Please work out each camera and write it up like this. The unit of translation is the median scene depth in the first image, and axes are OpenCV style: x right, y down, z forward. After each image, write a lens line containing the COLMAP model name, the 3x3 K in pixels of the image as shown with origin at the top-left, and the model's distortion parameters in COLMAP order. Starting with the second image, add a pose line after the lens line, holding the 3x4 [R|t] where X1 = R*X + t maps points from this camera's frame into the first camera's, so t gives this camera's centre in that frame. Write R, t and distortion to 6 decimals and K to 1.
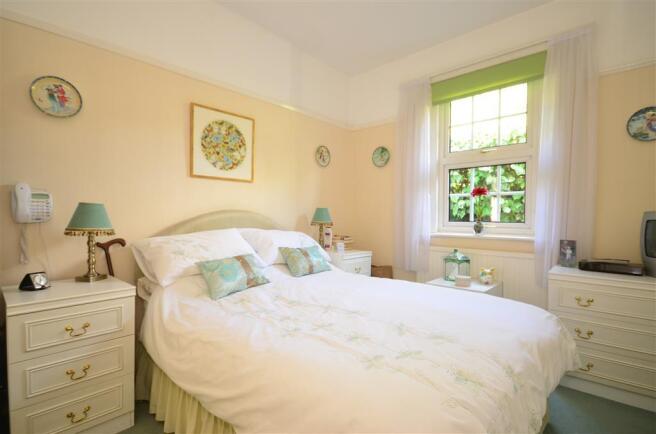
lens RADIAL K [[315.3, 0, 329.8], [0, 315.3, 218.8], [0, 0, 1]] dist [0.003801, 0.000212]
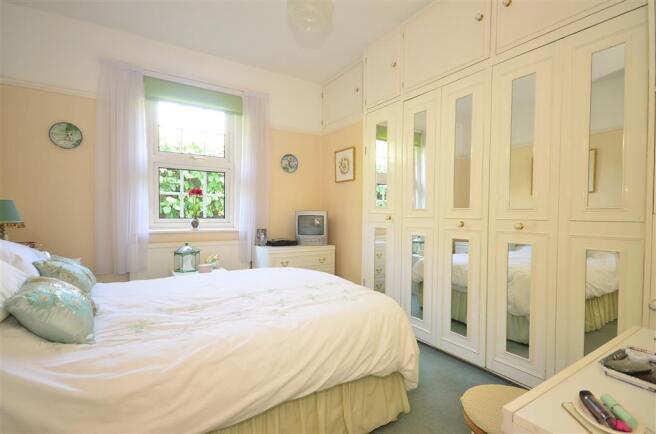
lens RADIAL K [[315.3, 0, 329.6], [0, 315.3, 217.7], [0, 0, 1]] dist [0.003801, 0.000212]
pose [[0.248796, -0.010511, 0.968499, -0.570455], [0.008502, 0.999926, 0.008668, 0.002533], [-0.968519, 0.006077, 0.248867, 0.255235]]
